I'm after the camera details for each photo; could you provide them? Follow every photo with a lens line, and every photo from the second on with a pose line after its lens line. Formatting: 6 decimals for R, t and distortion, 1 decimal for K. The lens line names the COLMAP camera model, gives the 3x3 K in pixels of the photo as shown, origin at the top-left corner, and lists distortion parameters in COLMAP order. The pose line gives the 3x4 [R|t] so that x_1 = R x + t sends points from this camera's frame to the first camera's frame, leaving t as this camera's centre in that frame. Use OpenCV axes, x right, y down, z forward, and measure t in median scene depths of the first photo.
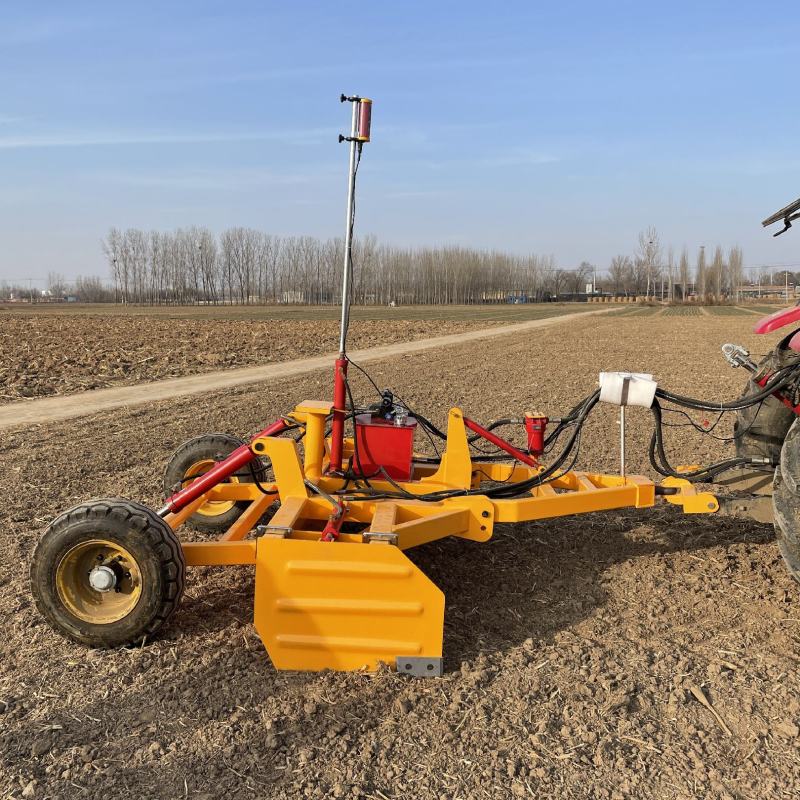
lens RADIAL K [[799.2, 0, 400.6], [0, 799.2, 404.2], [0, 0, 1]] dist [0.059970, 0.000000]
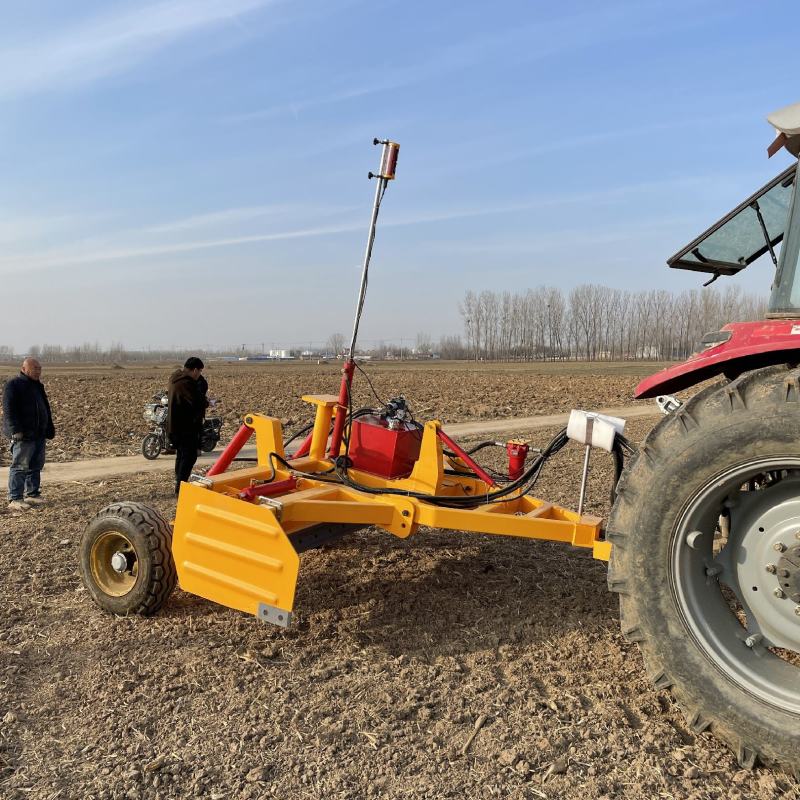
lens RADIAL K [[799.2, 0, 393.3], [0, 799.2, 401.5], [0, 0, 1]] dist [0.059970, 0.000000]
pose [[0.906198, 0.021420, -0.422310, 0.354078], [-0.051963, 0.996788, -0.060944, 0.010990], [0.419648, 0.077172, 0.904400, -0.062674]]
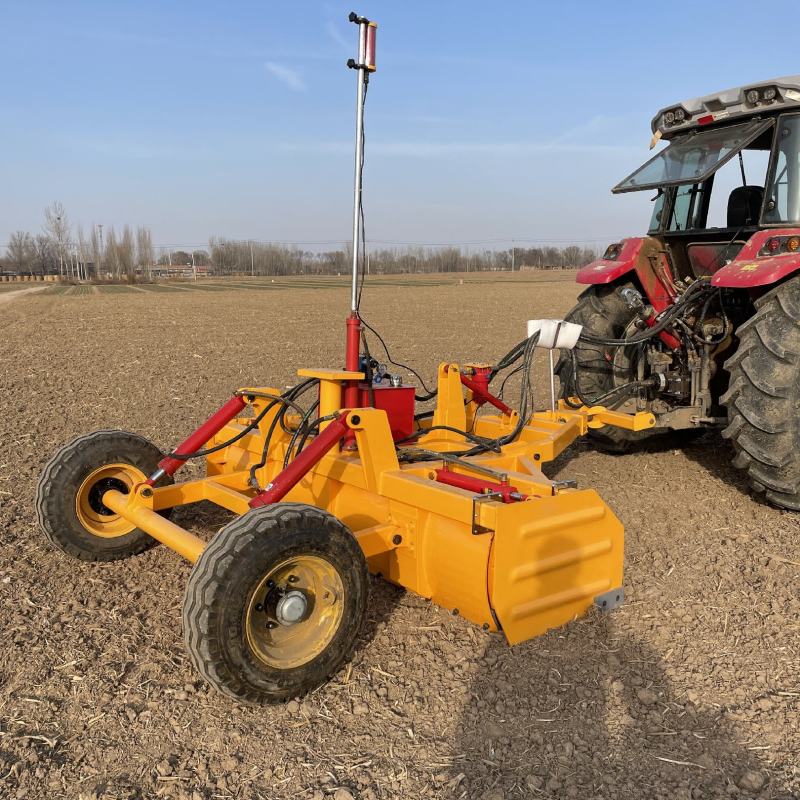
lens RADIAL K [[799.2, 0, 395.6], [0, 799.2, 396.9], [0, 0, 1]] dist [0.059970, 0.000000]
pose [[0.749724, -0.107694, 0.652929, -0.586370], [0.097916, 0.993861, 0.051496, -0.013894], [-0.654466, 0.025325, 0.755667, 0.256325]]
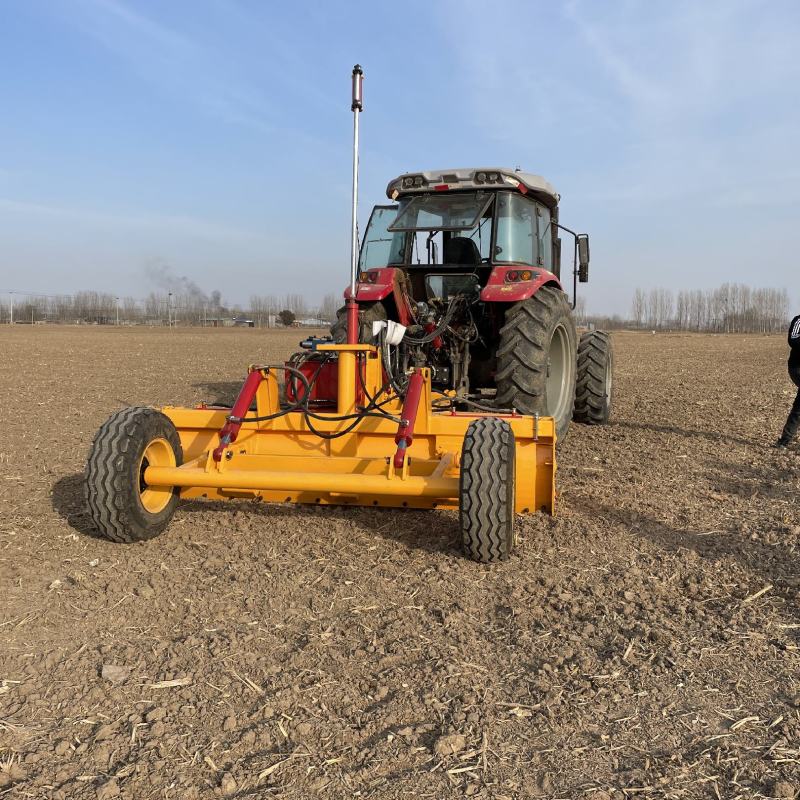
lens RADIAL K [[799.2, 0, 393.4], [0, 799.2, 396.3], [0, 0, 1]] dist [0.059970, 0.000000]
pose [[0.119127, -0.072229, 0.990248, -1.099490], [0.118880, 0.991213, 0.057998, 0.008691], [-0.985736, 0.110812, 0.126667, 0.764777]]
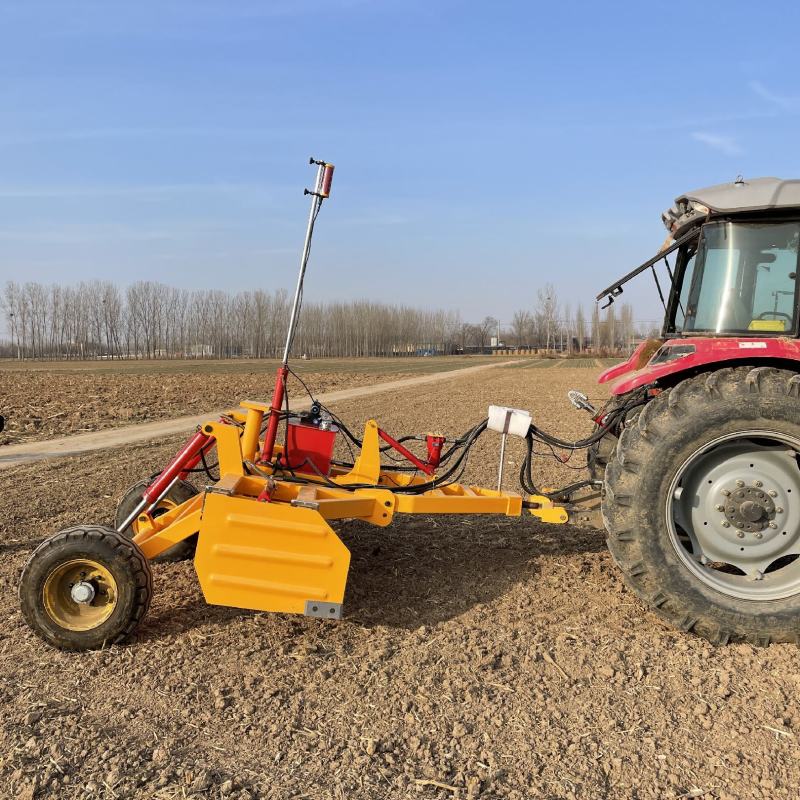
lens RADIAL K [[799.2, 0, 402.9], [0, 799.2, 395.0], [0, 0, 1]] dist [0.059970, 0.000000]
pose [[0.993564, -0.011887, 0.112650, -0.005908], [0.020482, 0.996939, -0.075450, 0.018771], [-0.111408, 0.077272, 0.990766, -0.200478]]
